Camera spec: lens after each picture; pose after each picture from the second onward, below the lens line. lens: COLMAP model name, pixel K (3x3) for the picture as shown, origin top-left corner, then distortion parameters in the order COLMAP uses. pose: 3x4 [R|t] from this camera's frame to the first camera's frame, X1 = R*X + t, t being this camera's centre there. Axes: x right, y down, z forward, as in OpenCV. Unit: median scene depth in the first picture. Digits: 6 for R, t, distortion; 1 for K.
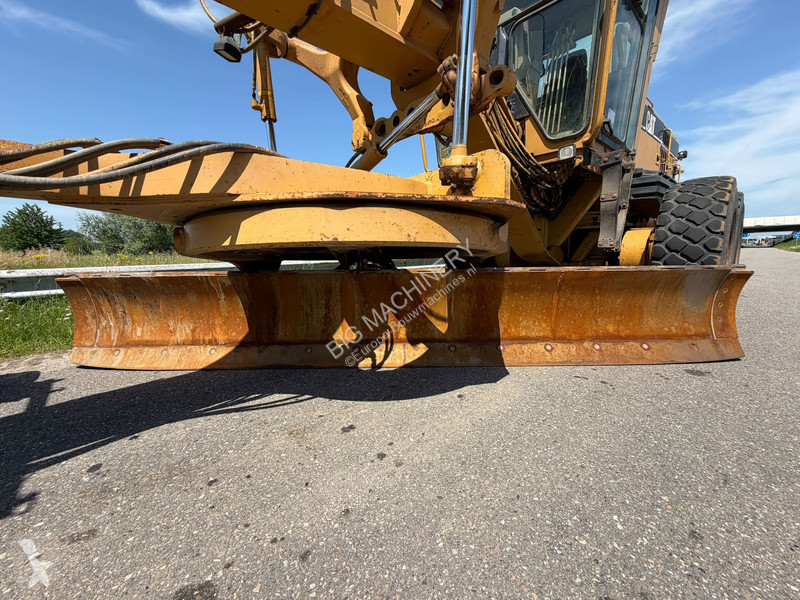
lens RADIAL K [[320.4, 0, 400.0], [0, 320.4, 300.0], [0, 0, 1]] dist [0.001204, 0.000165]
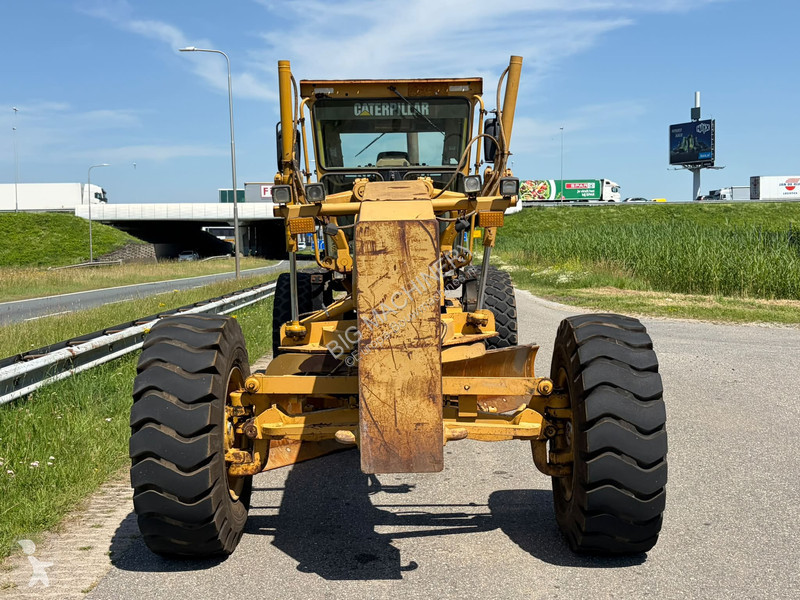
lens RADIAL K [[924.7, 0, 403.0], [0, 924.7, 284.9], [0, 0, 1]] dist [0.207019, -0.730093]
pose [[0.670925, -0.031000, 0.740877, -2.793187], [0.119575, 0.990573, -0.066837, -0.157237], [-0.731820, 0.133433, 0.668307, -1.662081]]
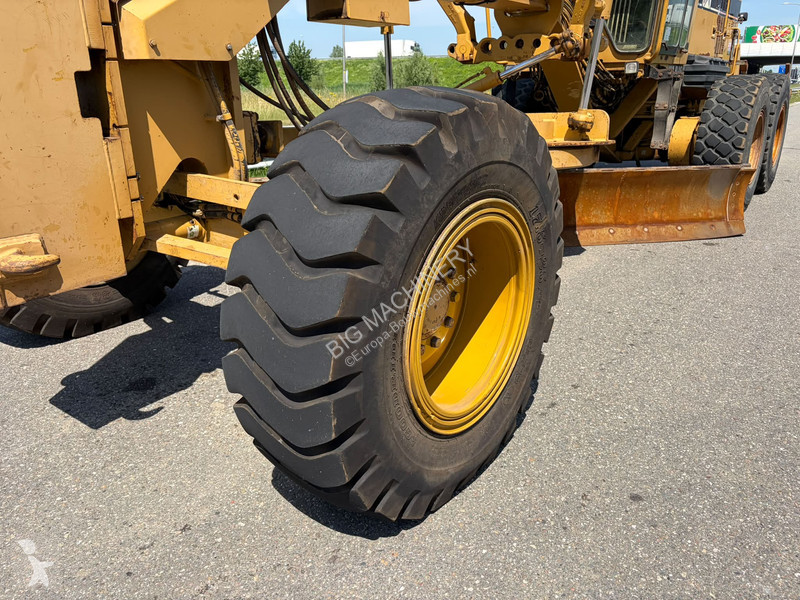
lens RADIAL K [[613.1, 0, 400.3], [0, 613.1, 289.2], [0, 0, 1]] dist [0.018322, -0.003568]
pose [[0.982182, -0.046379, 0.182118, -0.812064], [0.015037, 0.985357, 0.169839, -0.052595], [-0.187328, -0.164074, 0.968498, -1.243134]]
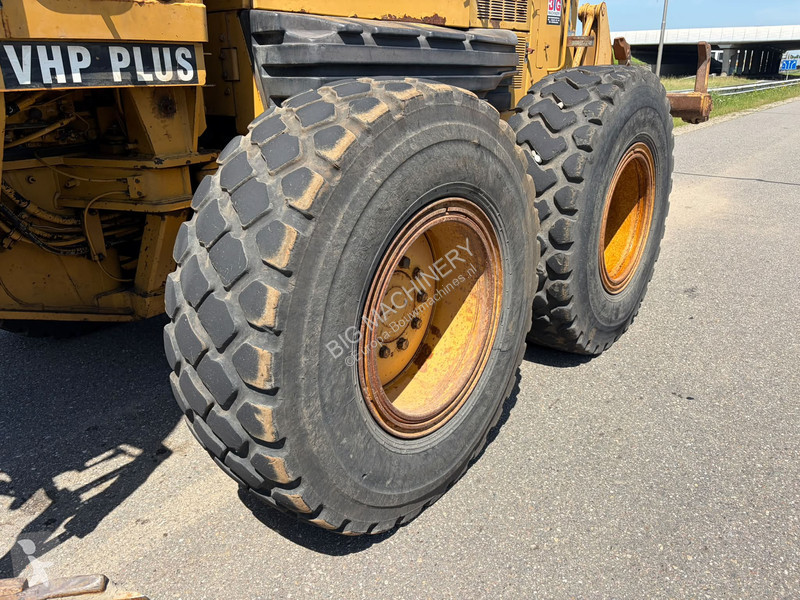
lens RADIAL K [[613.1, 0, 400.3], [0, 613.1, 289.2], [0, 0, 1]] dist [0.018322, -0.003568]
pose [[0.987881, -0.043108, 0.149110, 1.191003], [0.015199, 0.982909, 0.183461, -0.391505], [-0.154470, -0.178972, 0.971652, 0.523716]]
